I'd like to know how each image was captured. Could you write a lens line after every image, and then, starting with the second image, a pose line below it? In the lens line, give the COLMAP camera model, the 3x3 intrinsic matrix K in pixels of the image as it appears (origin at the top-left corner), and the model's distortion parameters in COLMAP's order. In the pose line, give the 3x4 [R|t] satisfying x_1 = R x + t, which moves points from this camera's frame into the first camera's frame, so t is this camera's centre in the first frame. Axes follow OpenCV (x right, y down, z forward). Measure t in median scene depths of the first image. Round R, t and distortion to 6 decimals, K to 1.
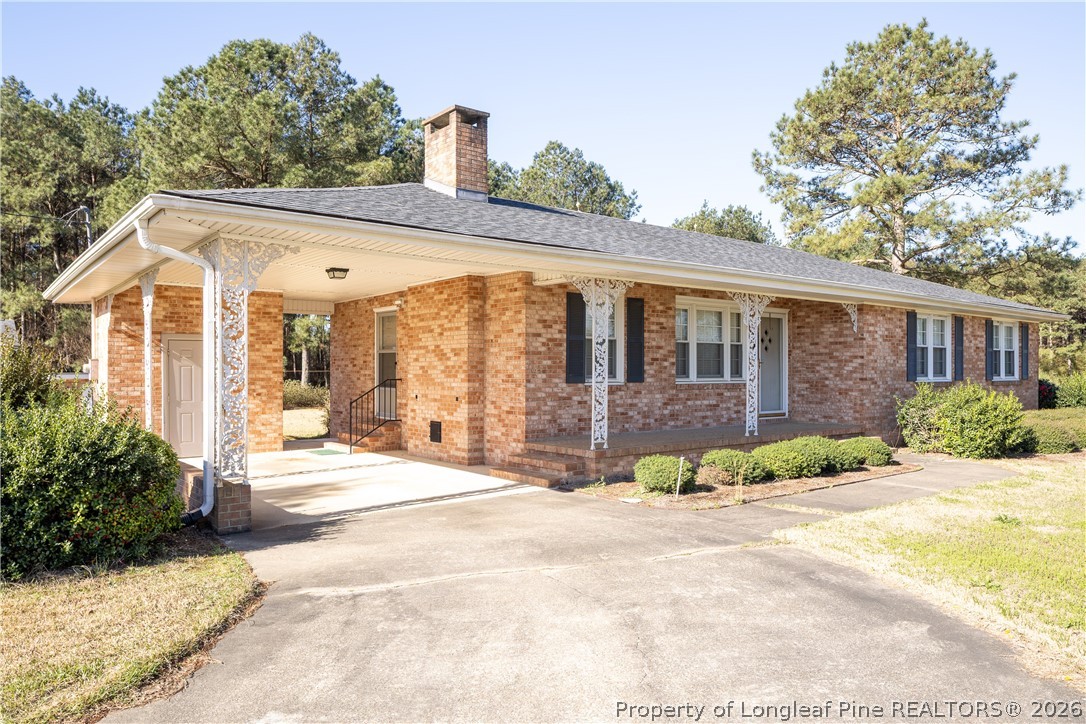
lens RADIAL K [[718.0, 0, 543.0], [0, 718.0, 362.0], [0, 0, 1]] dist [-0.001447, -0.000147]
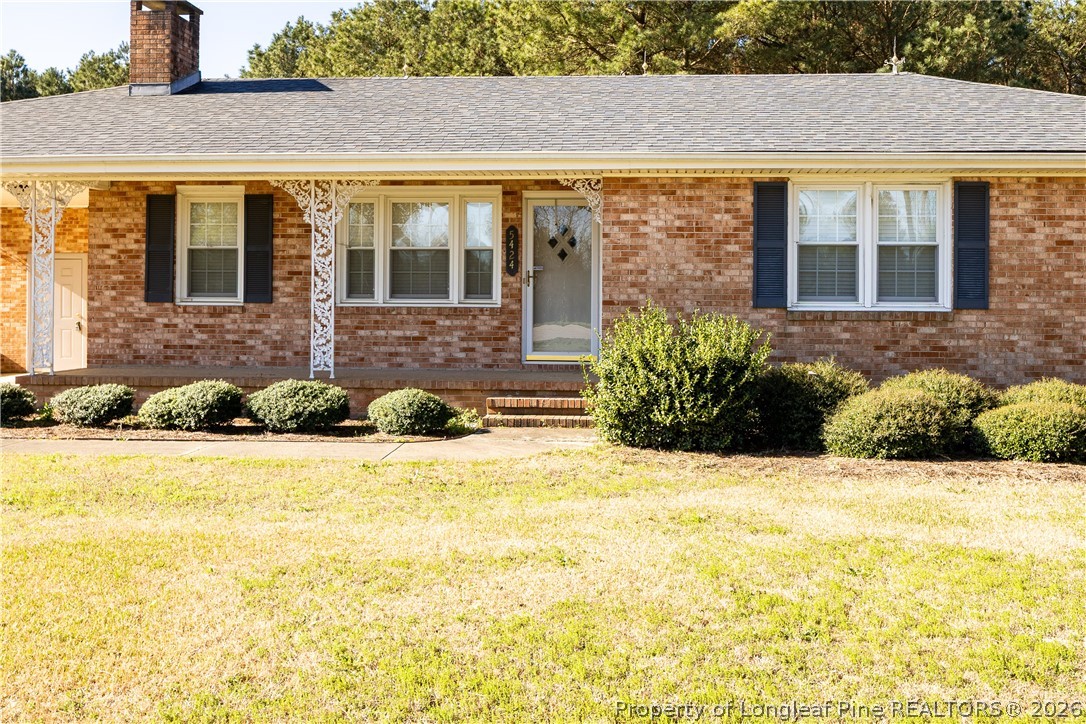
lens RADIAL K [[1001.8, 0, 547.5], [0, 1001.8, 282.2], [0, 0, 1]] dist [-0.003723, -0.000720]
pose [[0.759839, -0.003512, -0.650102, 1.142759], [0.003366, 0.999993, -0.001468, 0.009280], [0.650102, -0.001073, 0.759846, 0.404984]]
